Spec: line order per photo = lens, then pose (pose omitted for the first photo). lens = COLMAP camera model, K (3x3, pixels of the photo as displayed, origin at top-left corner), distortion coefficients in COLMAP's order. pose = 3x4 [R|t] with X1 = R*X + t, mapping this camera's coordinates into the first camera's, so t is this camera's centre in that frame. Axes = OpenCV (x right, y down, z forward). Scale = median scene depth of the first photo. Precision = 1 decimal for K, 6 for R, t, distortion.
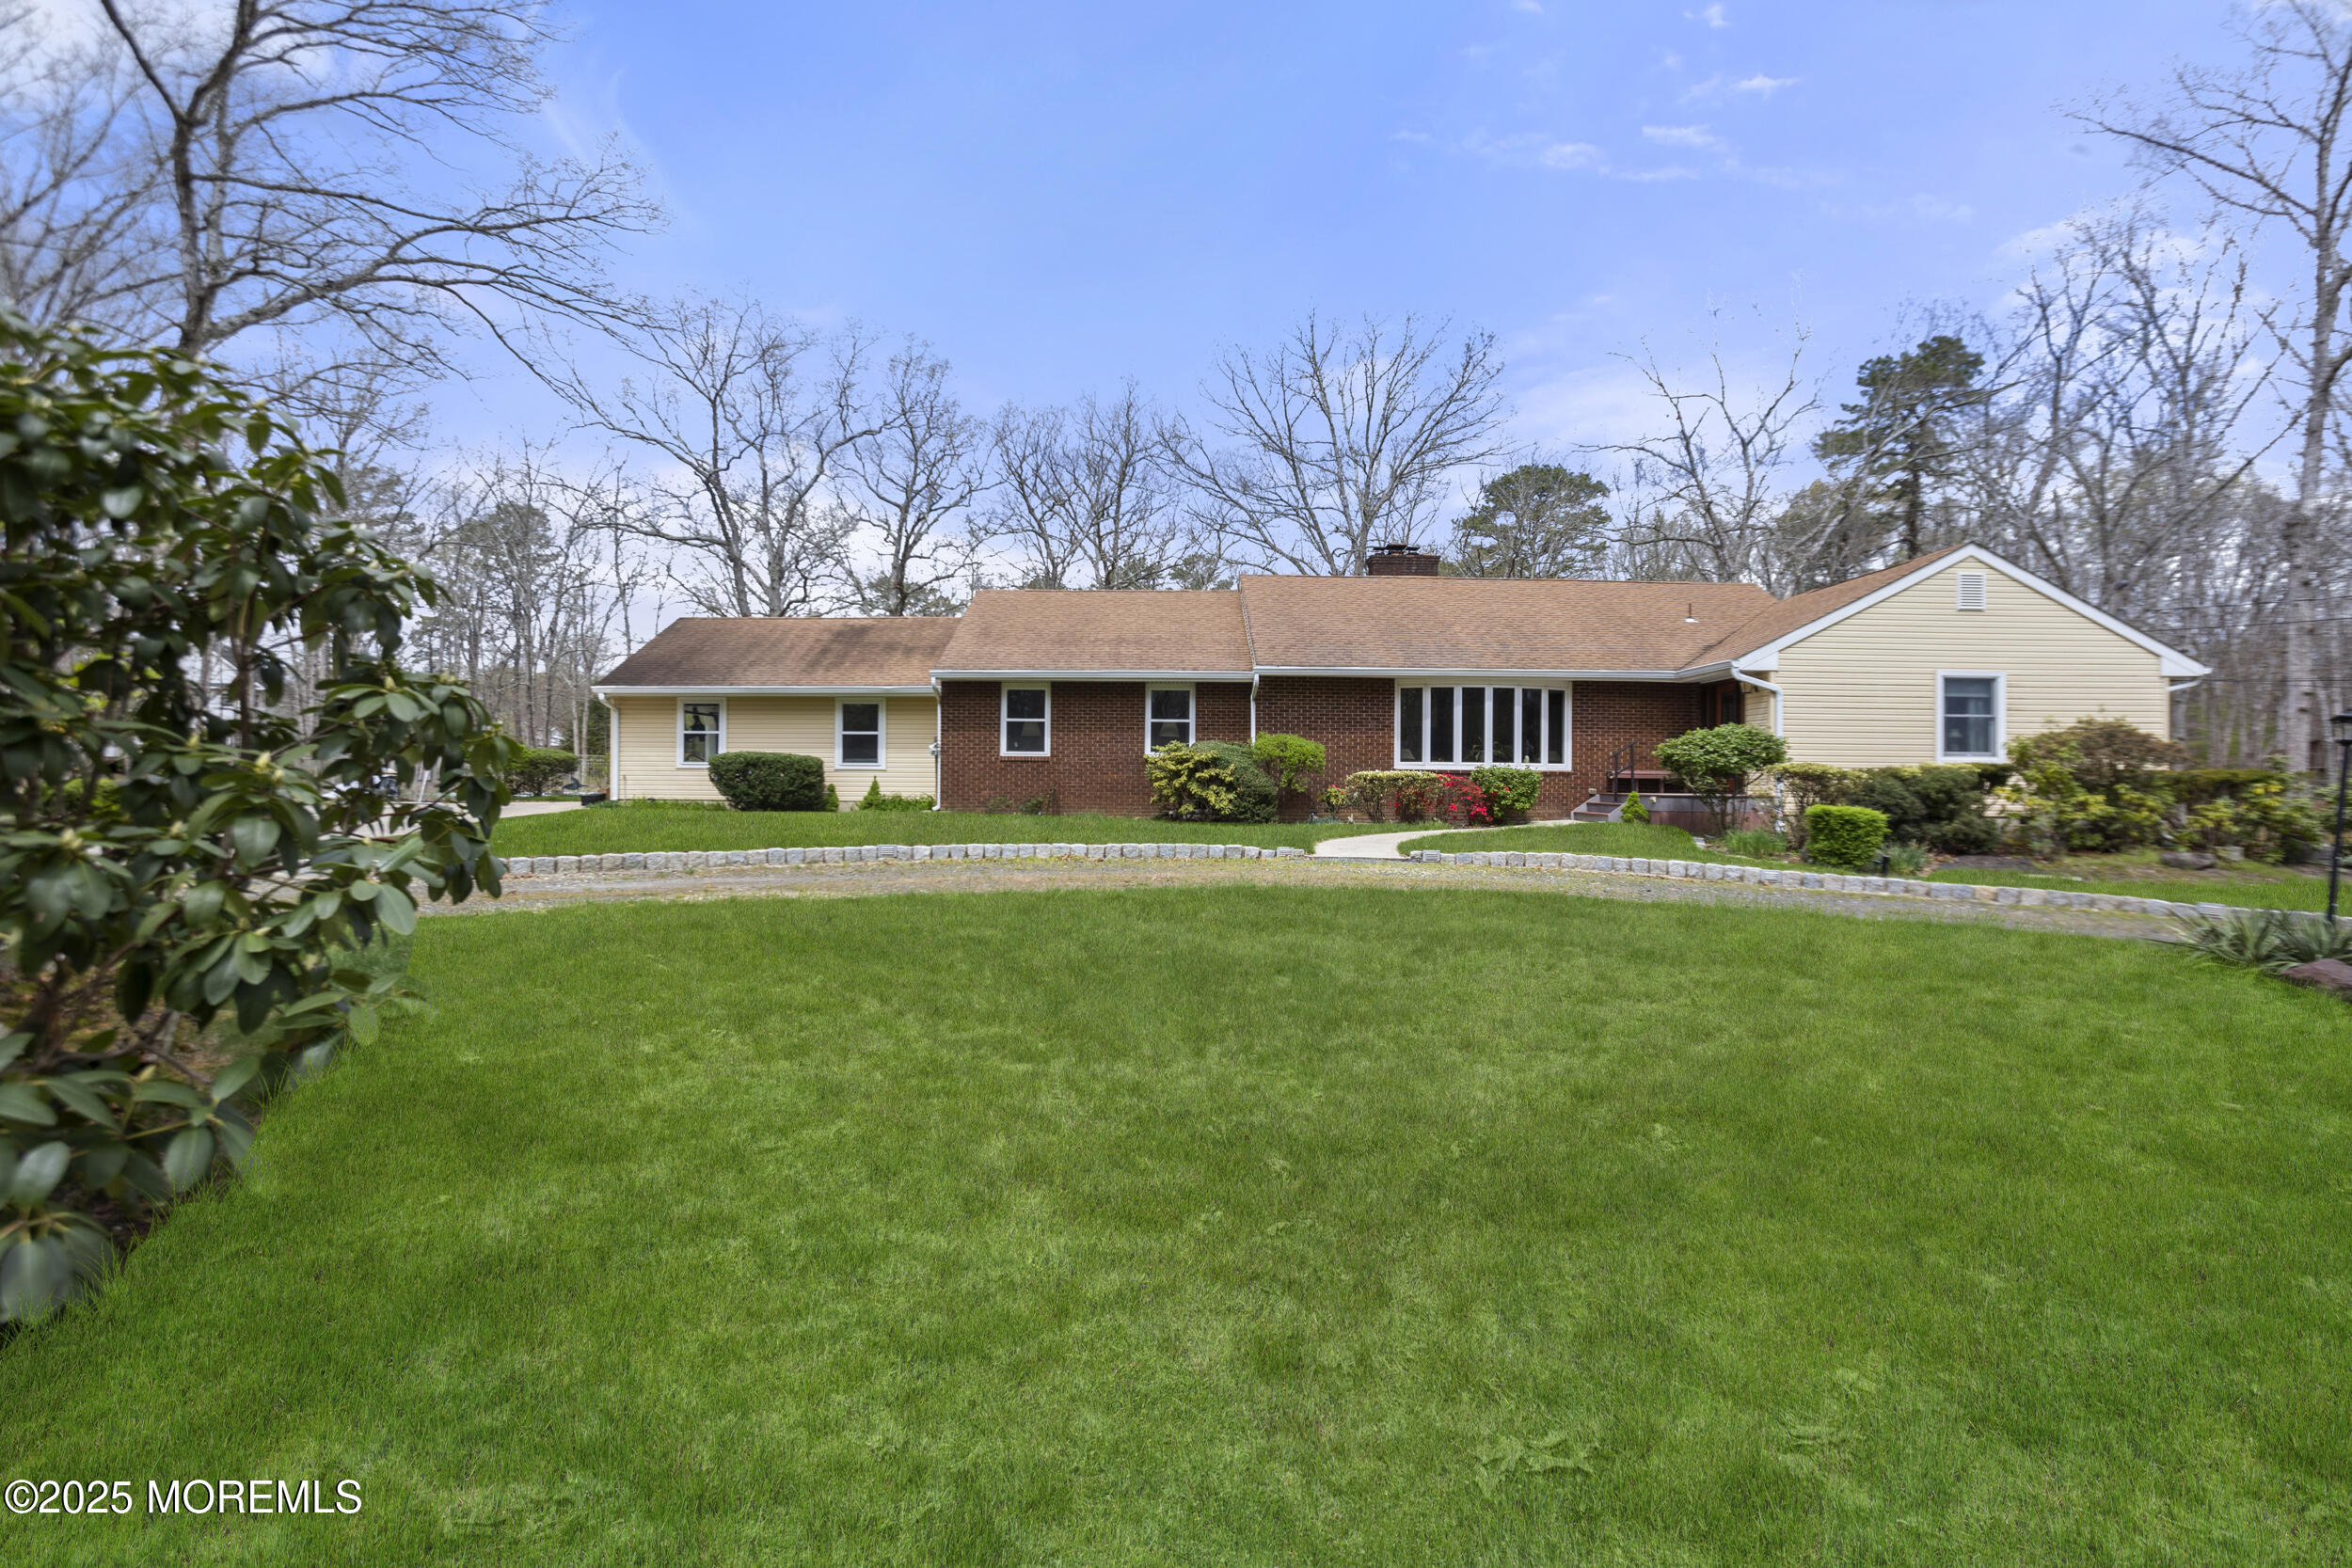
lens RADIAL K [[1116.6, 0, 1176.0], [0, 1116.6, 784.0], [0, 0, 1]] dist [-0.052186, 0.000216]
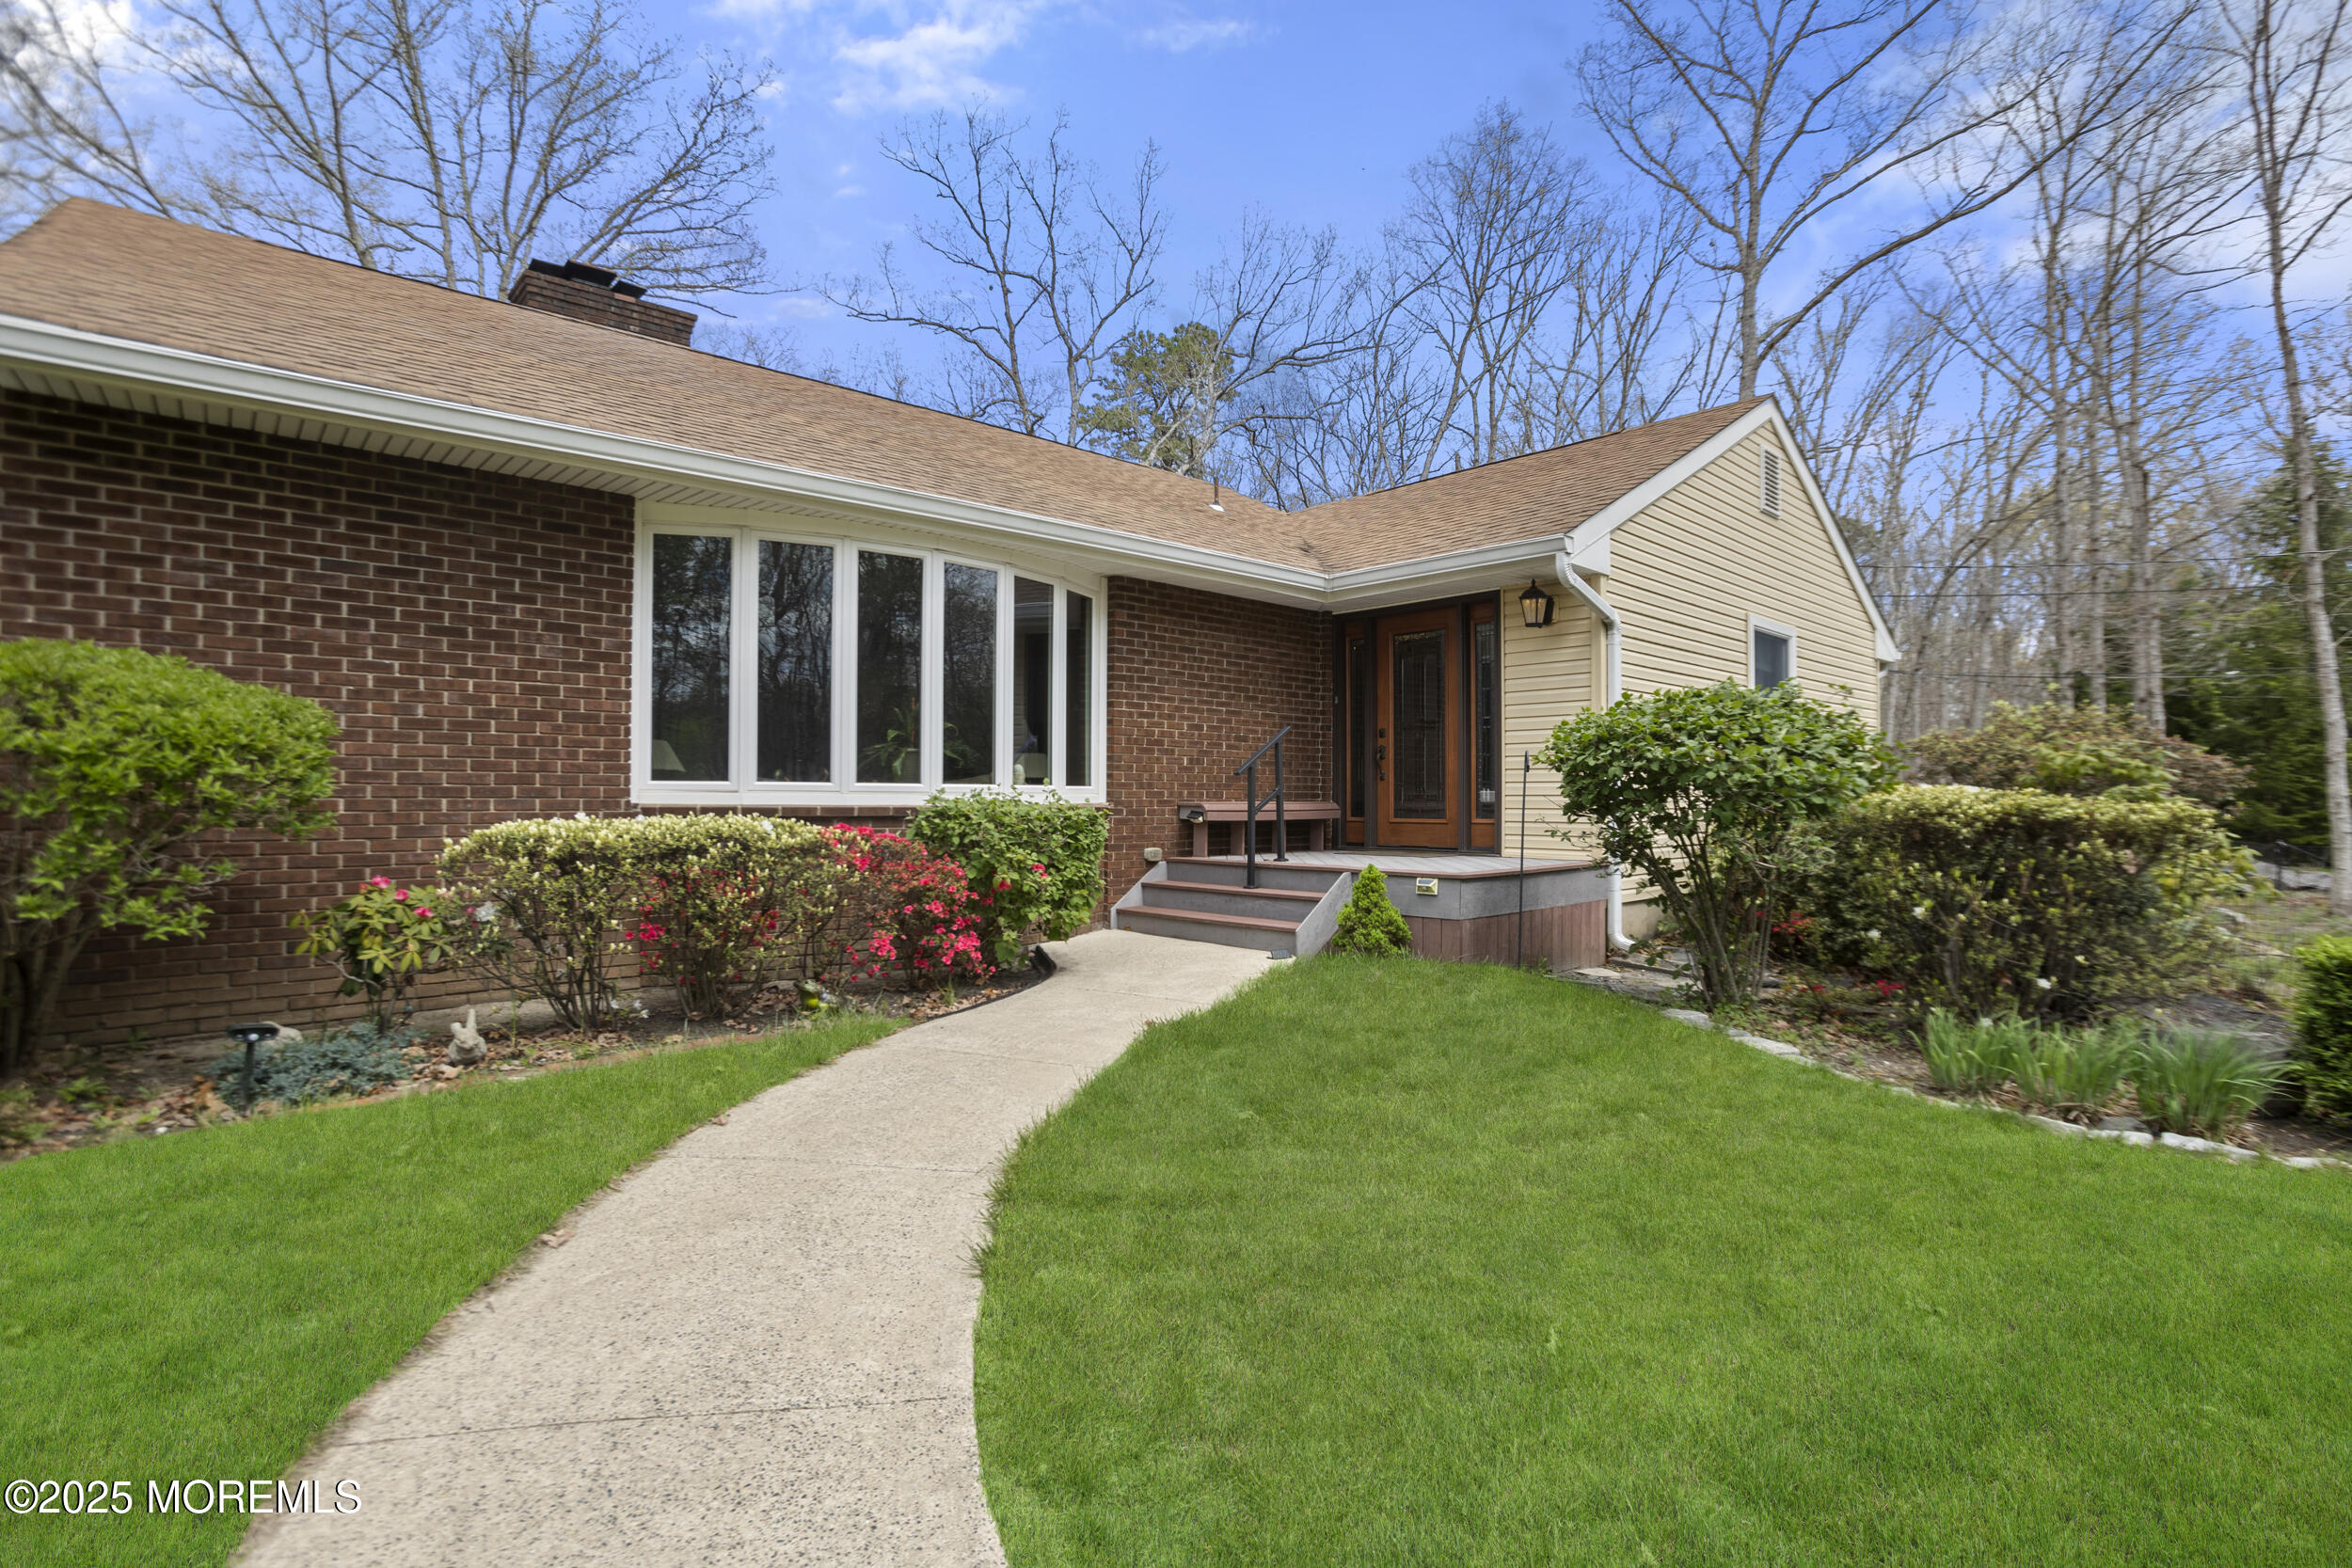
lens RADIAL K [[1116.6, 0, 1176.0], [0, 1116.6, 784.0], [0, 0, 1]] dist [-0.052186, 0.000216]
pose [[0.740375, 0.001027, 0.672193, 0.107537], [0.005053, 0.999962, -0.007093, -0.016143], [-0.672175, 0.008648, 0.740342, 0.691668]]
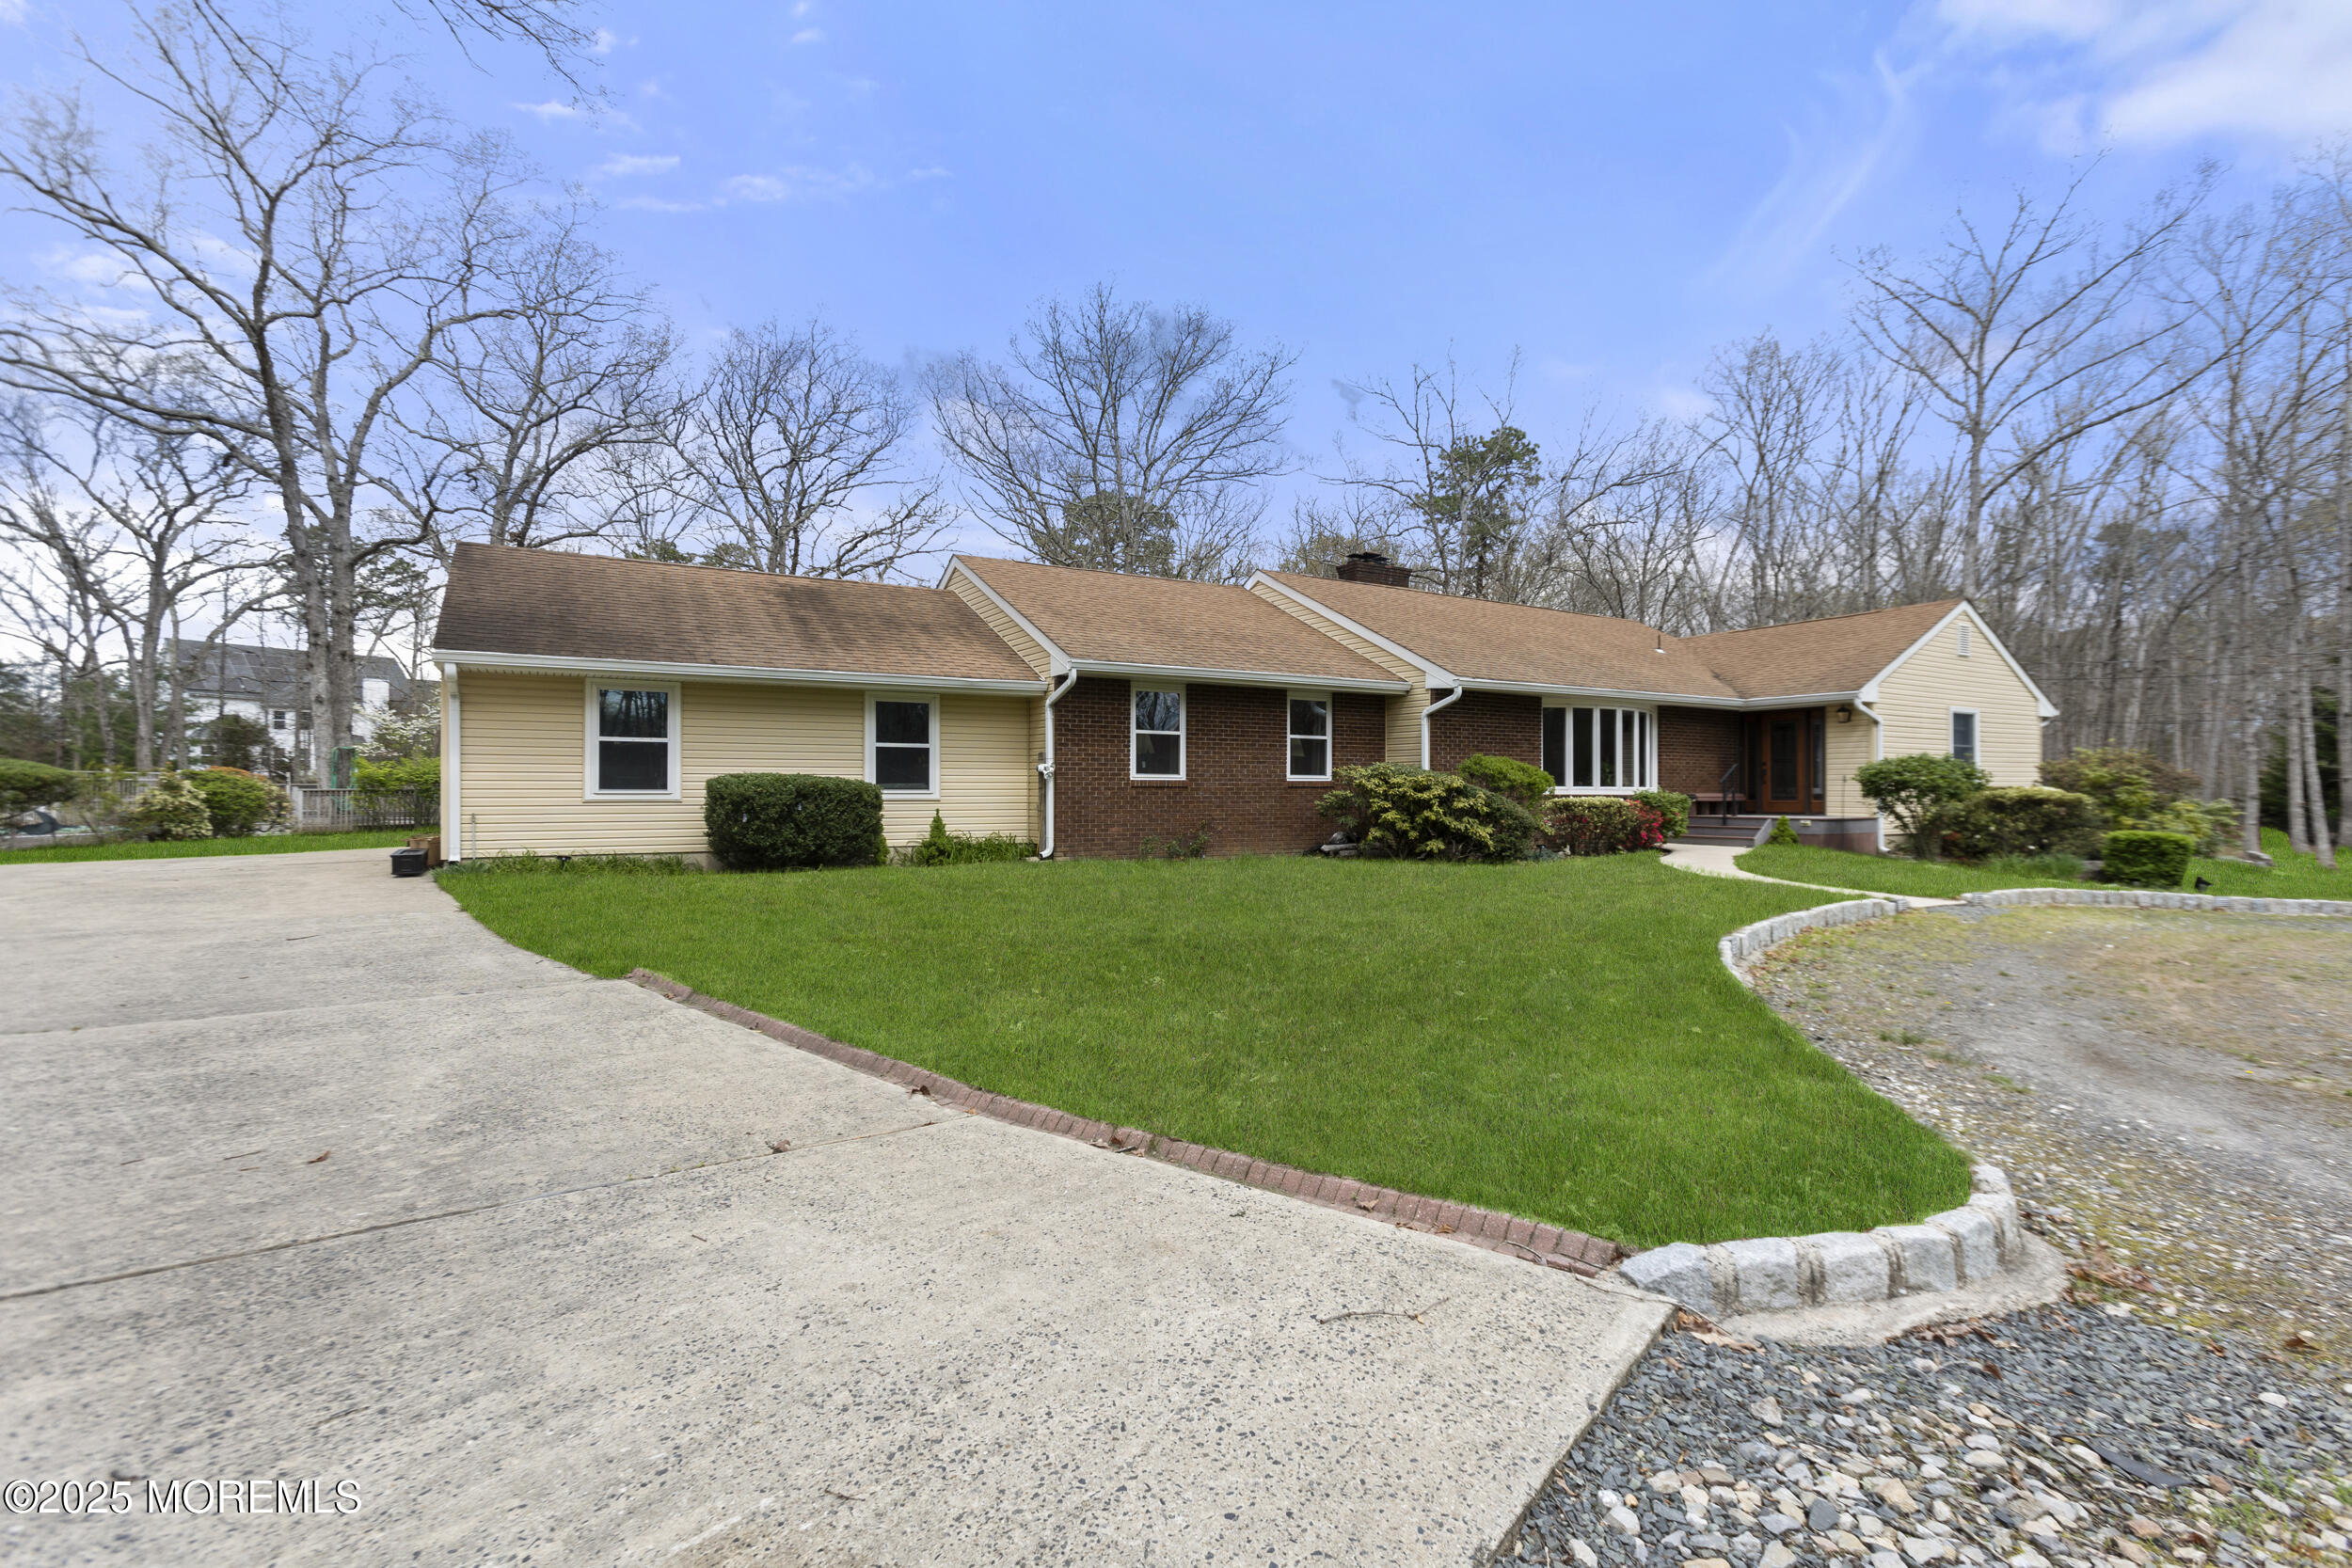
lens RADIAL K [[1068.9, 0, 1178.4], [0, 1068.9, 755.9], [0, 0, 1]] dist [-0.000380, 0.000066]
pose [[0.857684, 0.010267, 0.514074, -0.519224], [0.007032, 0.999473, -0.031695, -0.019191], [-0.514128, 0.030799, 0.857160, 0.391911]]
